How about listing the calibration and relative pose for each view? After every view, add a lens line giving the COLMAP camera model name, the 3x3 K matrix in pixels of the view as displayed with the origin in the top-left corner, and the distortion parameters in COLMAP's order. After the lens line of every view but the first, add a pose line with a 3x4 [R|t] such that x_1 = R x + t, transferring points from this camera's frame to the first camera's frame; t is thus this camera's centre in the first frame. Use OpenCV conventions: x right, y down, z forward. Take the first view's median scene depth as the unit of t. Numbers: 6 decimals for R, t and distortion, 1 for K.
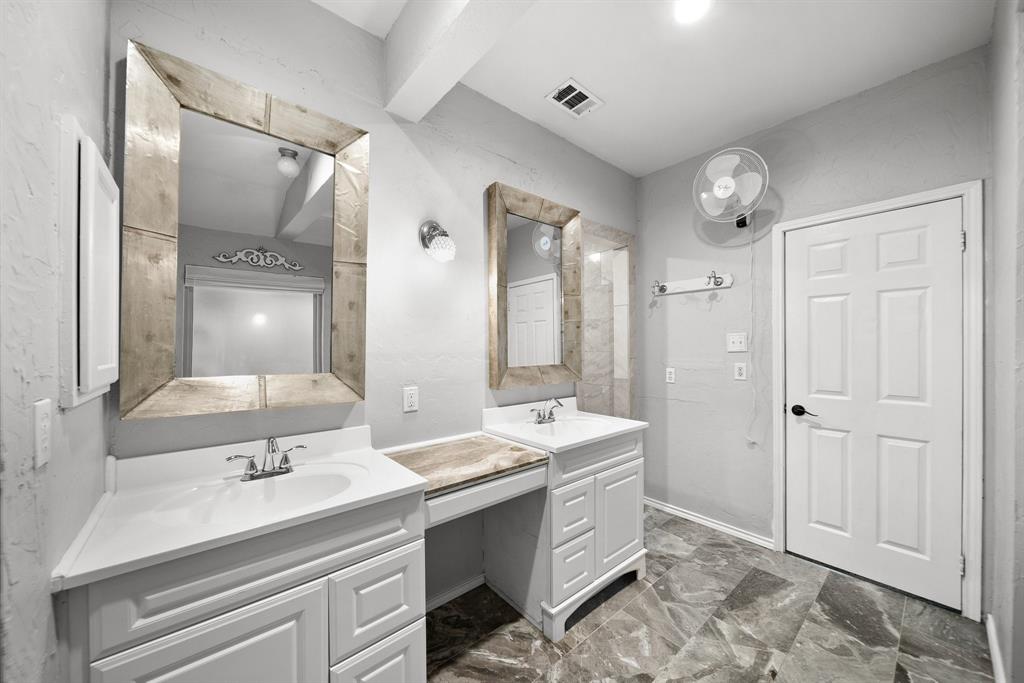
lens RADIAL K [[363.5, 0, 513.6], [0, 363.5, 347.2], [0, 0, 1]] dist [-0.000444, -0.000725]
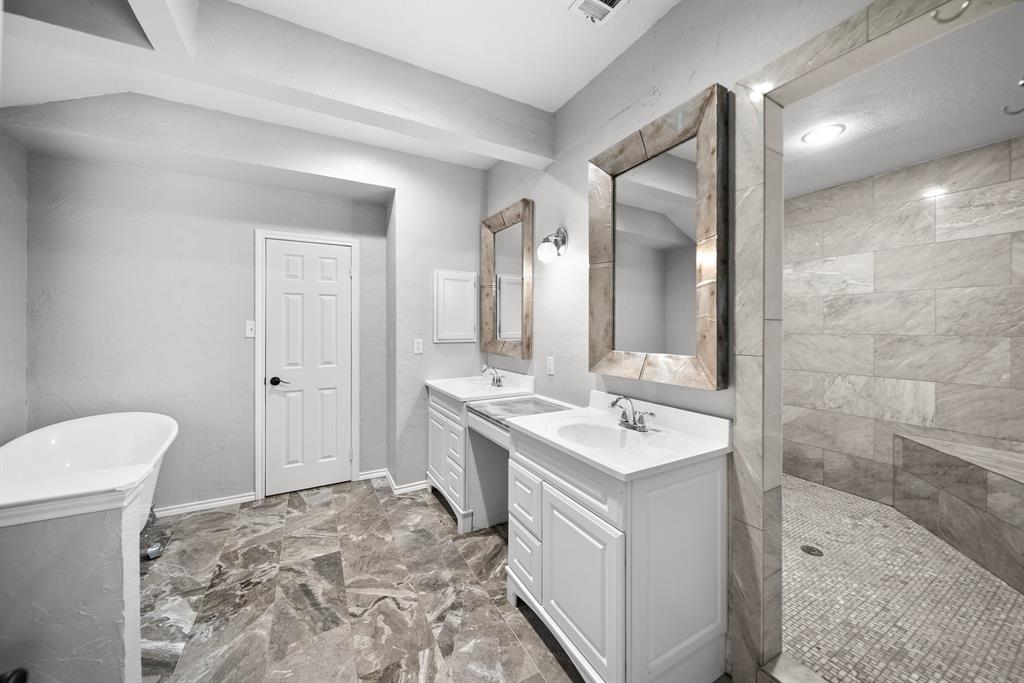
lens RADIAL K [[363.5, 0, 511.5], [0, 363.5, 325.9], [0, 0, 1]] dist [-0.000444, -0.000725]
pose [[-0.194210, -0.002718, -0.980956, 1.152420], [-0.002918, 0.999993, -0.002193, -0.004510], [0.980956, 0.002436, -0.194216, 1.183617]]
